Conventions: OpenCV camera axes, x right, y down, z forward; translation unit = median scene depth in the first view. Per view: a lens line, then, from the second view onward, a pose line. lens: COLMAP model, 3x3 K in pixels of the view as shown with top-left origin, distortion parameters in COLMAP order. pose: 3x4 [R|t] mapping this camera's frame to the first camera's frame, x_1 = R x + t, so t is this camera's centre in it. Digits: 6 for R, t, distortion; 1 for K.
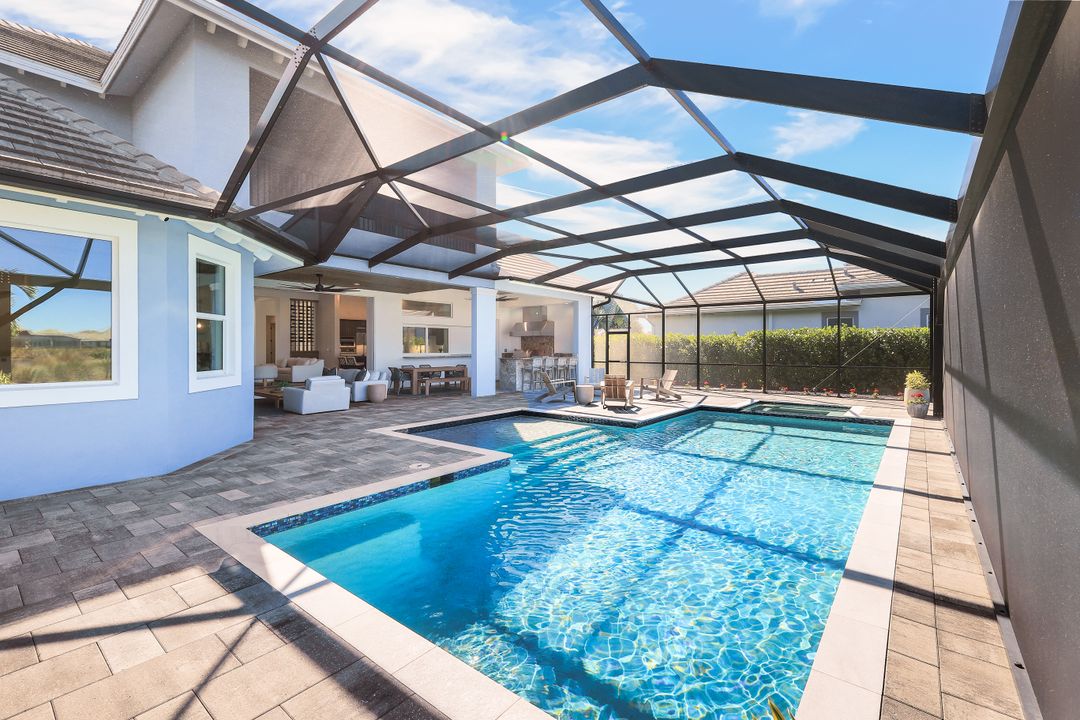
lens RADIAL K [[471.9, 0, 540.3], [0, 471.9, 354.9], [0, 0, 1]] dist [0.001654, -0.000348]
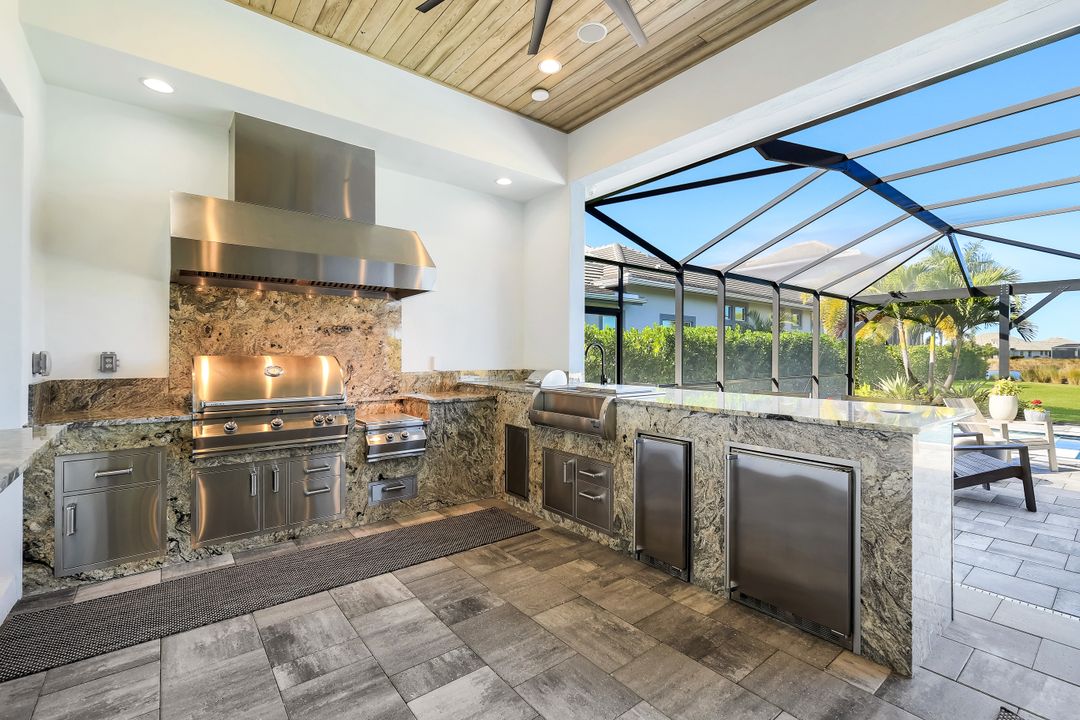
lens RADIAL K [[471.9, 0, 539.4], [0, 471.9, 352.3], [0, 0, 1]] dist [0.001654, -0.000348]
pose [[0.222314, 0.005022, 0.974962, -0.181102], [0.009462, 0.999929, -0.007308, -0.010486], [-0.974929, 0.010849, 0.222251, 0.844655]]
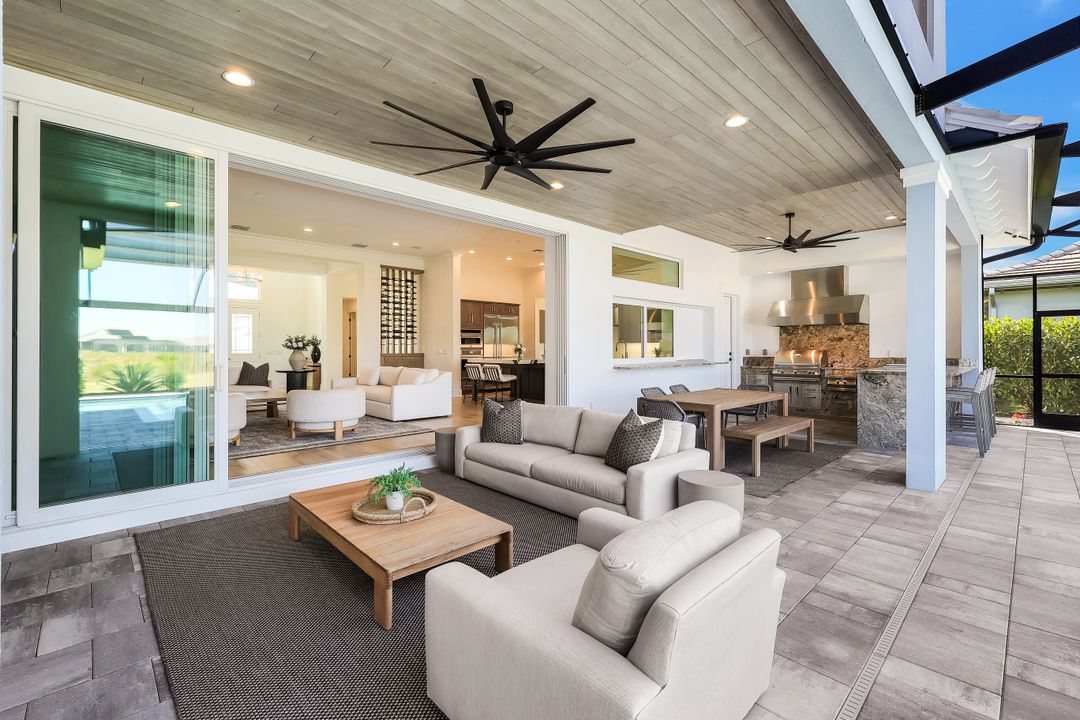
lens RADIAL K [[471.9, 0, 538.2], [0, 471.9, 351.4], [0, 0, 1]] dist [0.001654, -0.000348]
pose [[0.990817, -0.002554, -0.135185, -0.247446], [0.001655, 0.999976, -0.006767, -0.006896], [0.135199, 0.006481, 0.990797, 0.429193]]
